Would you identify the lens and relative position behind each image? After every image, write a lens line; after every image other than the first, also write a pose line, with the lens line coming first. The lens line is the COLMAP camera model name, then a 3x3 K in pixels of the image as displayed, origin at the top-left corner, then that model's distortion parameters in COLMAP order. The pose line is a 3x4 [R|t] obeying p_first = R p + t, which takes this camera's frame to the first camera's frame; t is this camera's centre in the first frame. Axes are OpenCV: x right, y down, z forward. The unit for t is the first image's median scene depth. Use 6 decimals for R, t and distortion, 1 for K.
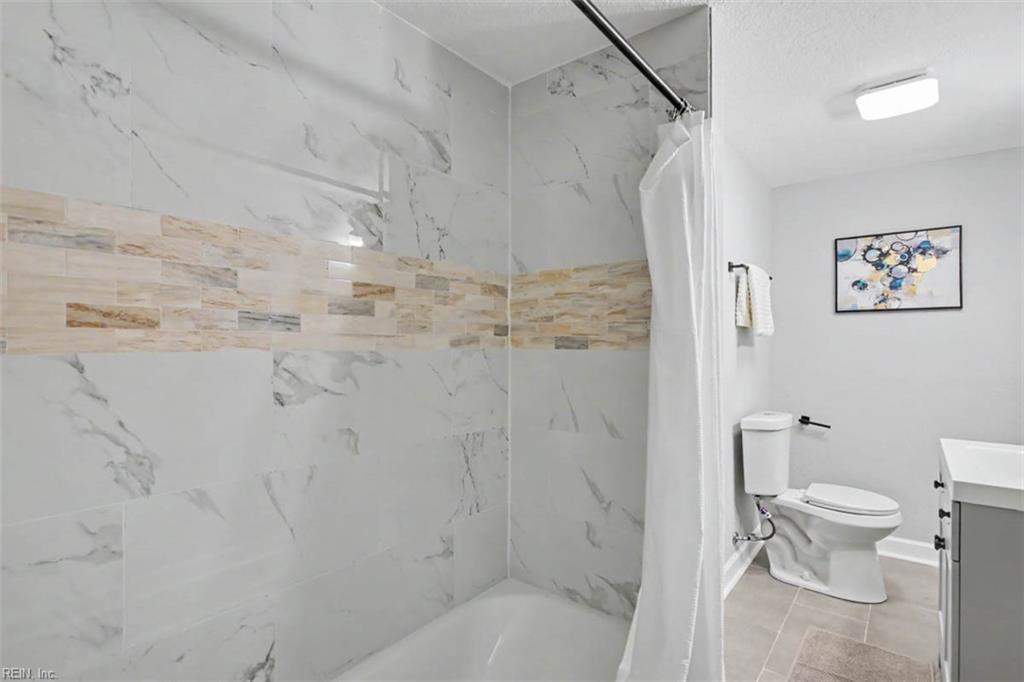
lens RADIAL K [[483.8, 0, 548.7], [0, 483.8, 344.2], [0, 0, 1]] dist [-0.007953, 0.000159]
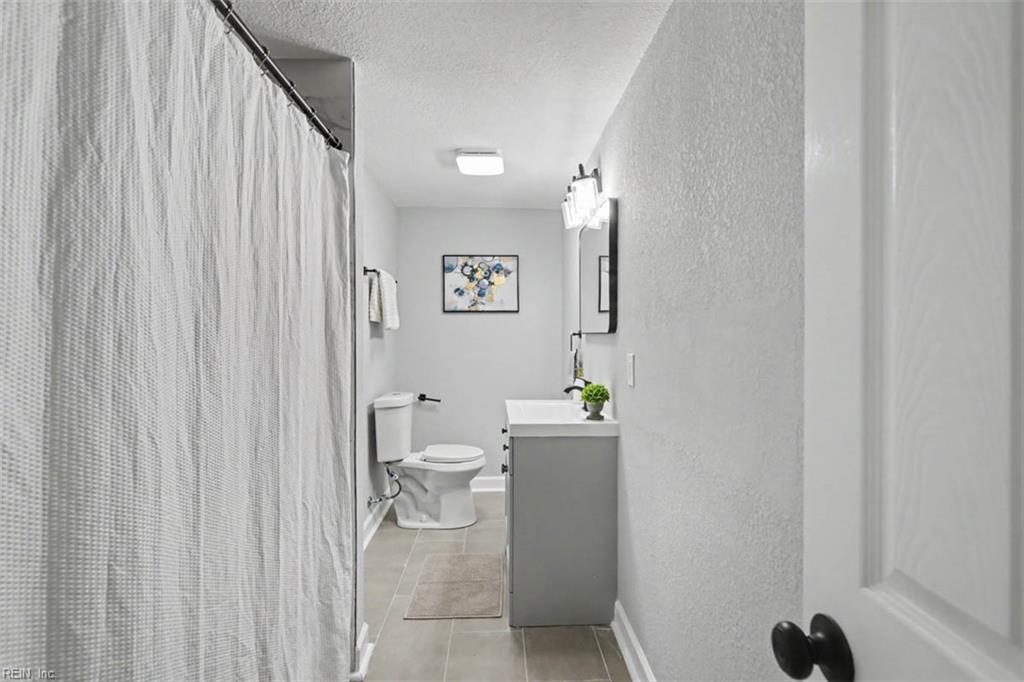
lens RADIAL K [[479.5, 0, 512.0], [0, 479.5, 341.0], [0, 0, 1]] dist [-0.000973, 0.000156]
pose [[0.780666, -0.008069, 0.624896, -0.070938], [0.001532, 0.999938, 0.010999, -0.001568], [-0.624946, -0.007629, 0.780631, -0.128090]]
